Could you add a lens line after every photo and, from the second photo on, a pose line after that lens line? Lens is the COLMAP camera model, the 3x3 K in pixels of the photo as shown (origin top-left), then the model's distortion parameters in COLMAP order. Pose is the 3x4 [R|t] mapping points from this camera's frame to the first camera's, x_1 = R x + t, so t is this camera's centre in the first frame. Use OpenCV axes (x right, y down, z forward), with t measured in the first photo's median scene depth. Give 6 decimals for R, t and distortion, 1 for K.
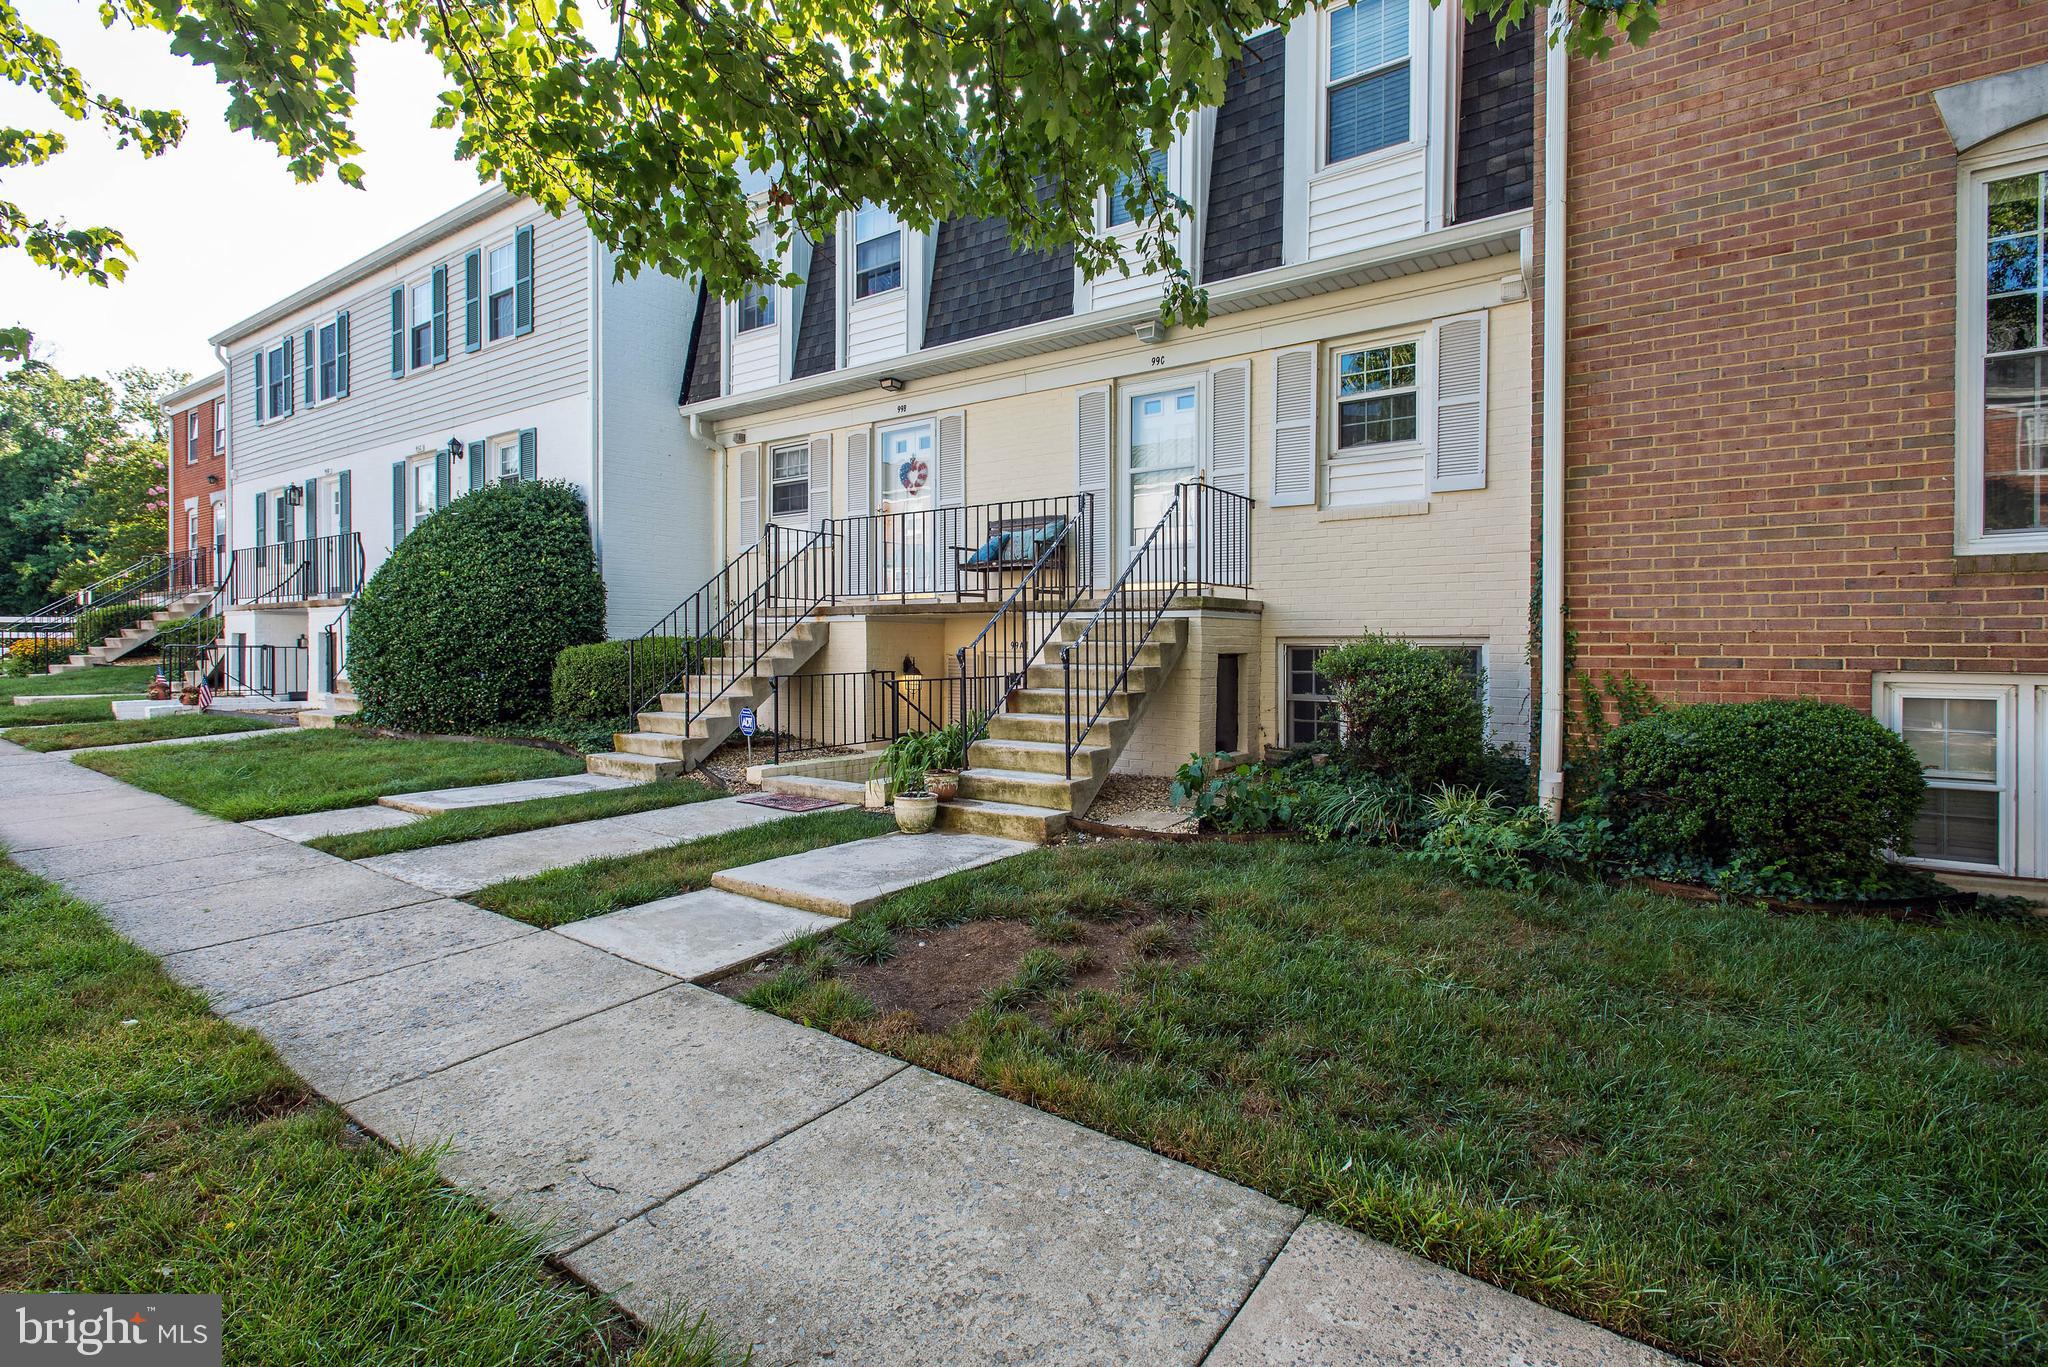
lens RADIAL K [[972.9, 0, 1023.0], [0, 972.9, 651.7], [0, 0, 1]] dist [0.009863, -0.000487]
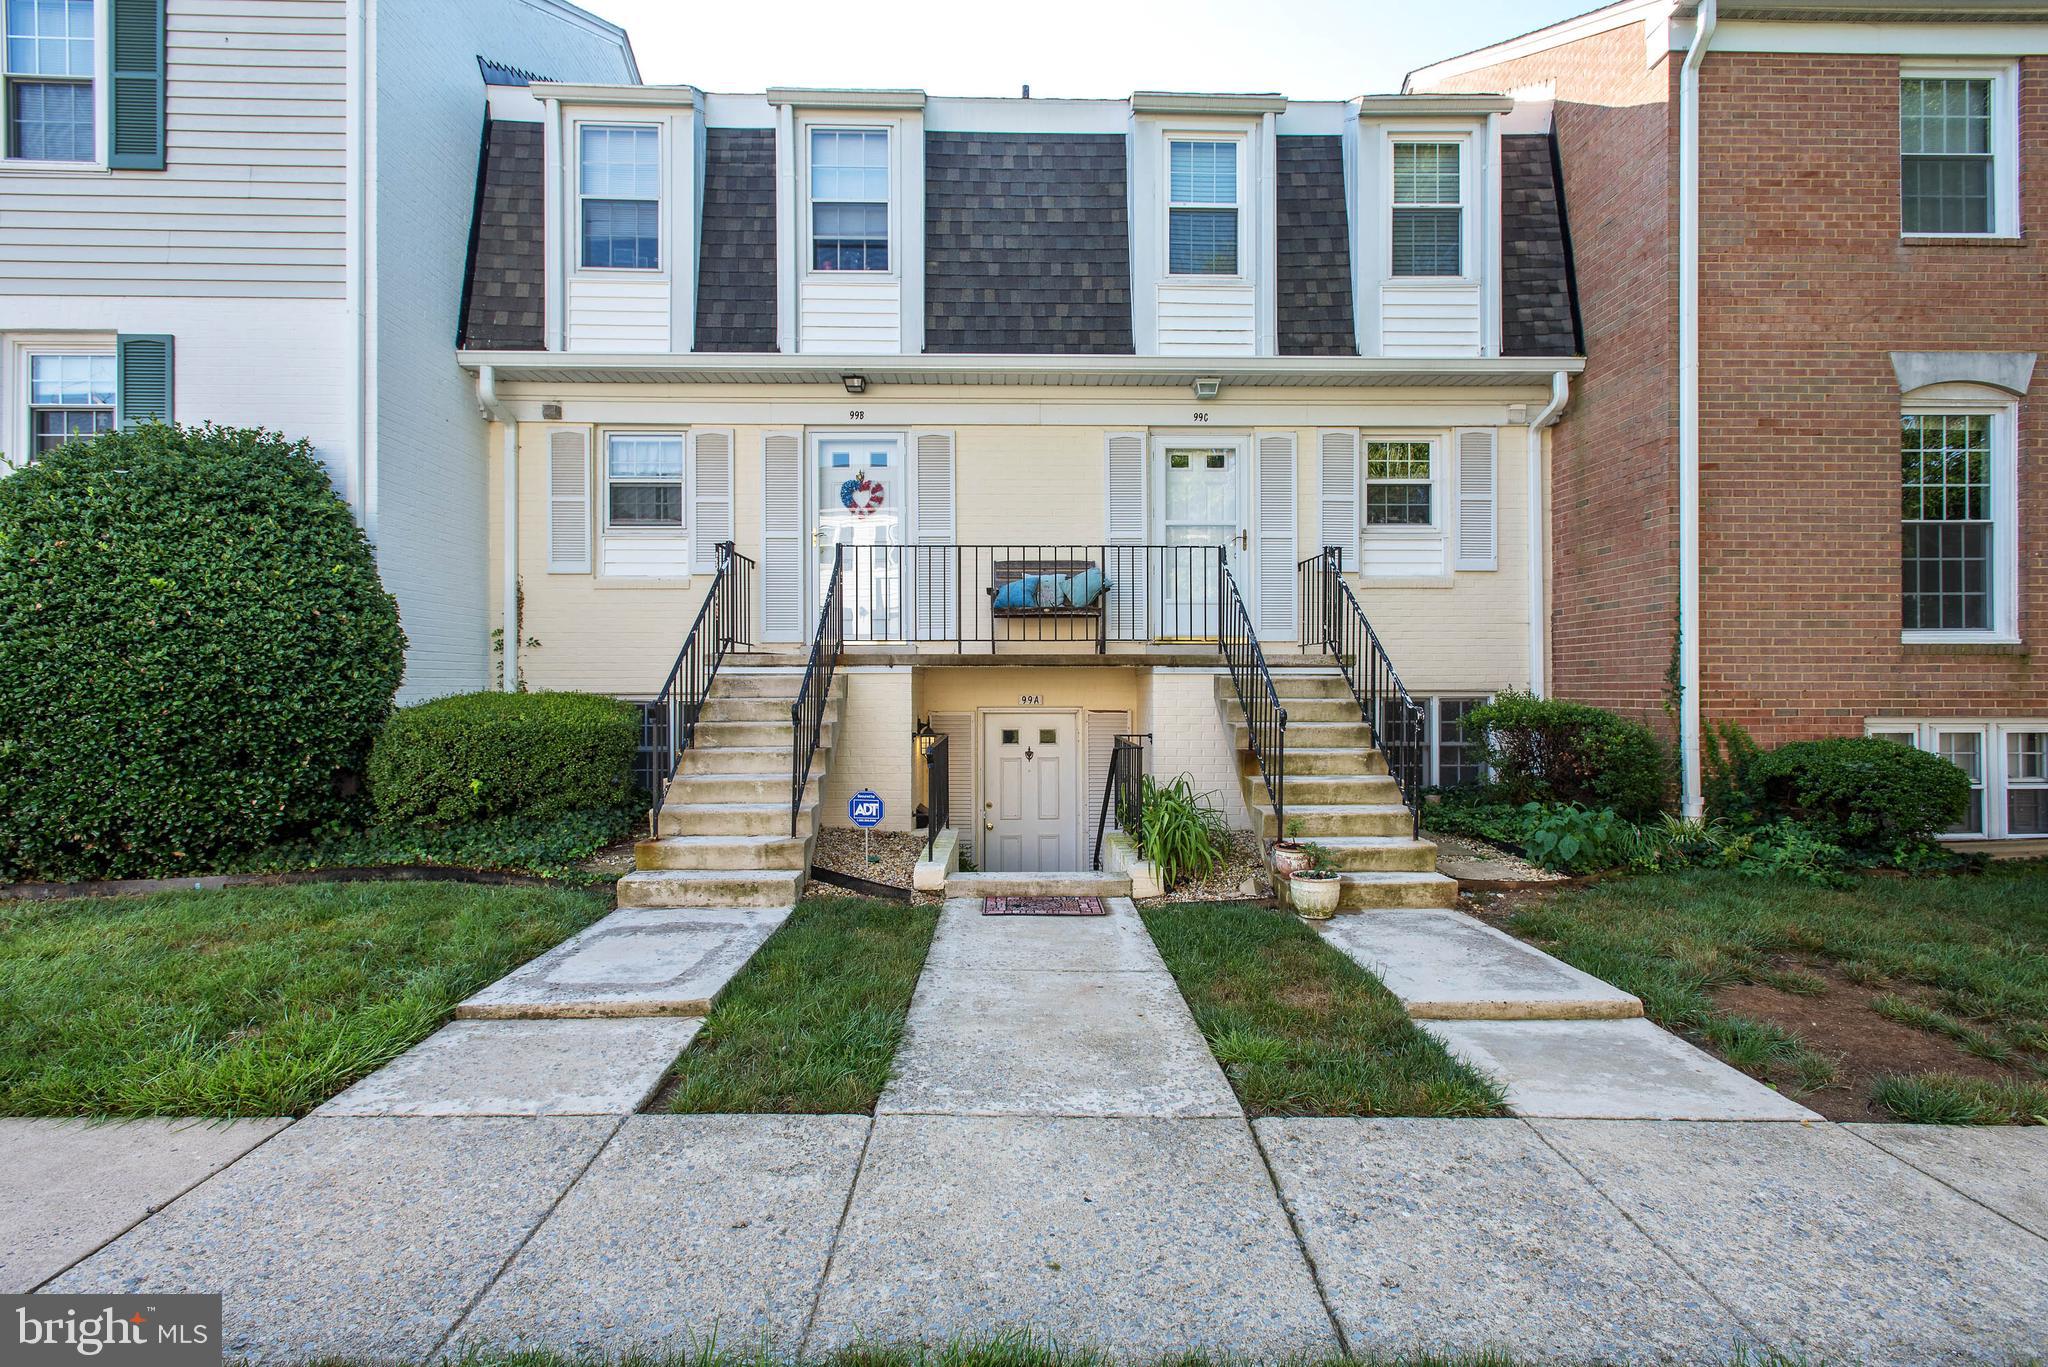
lens RADIAL K [[955.2, 0, 1024.0], [0, 955.2, 683.5], [0, 0, 1]] dist [0.010001, -0.000038]
pose [[0.797566, -0.003924, 0.603219, -0.979084], [0.008126, 0.999958, -0.004239, -0.032271], [-0.603177, 0.008283, 0.797564, 0.520949]]
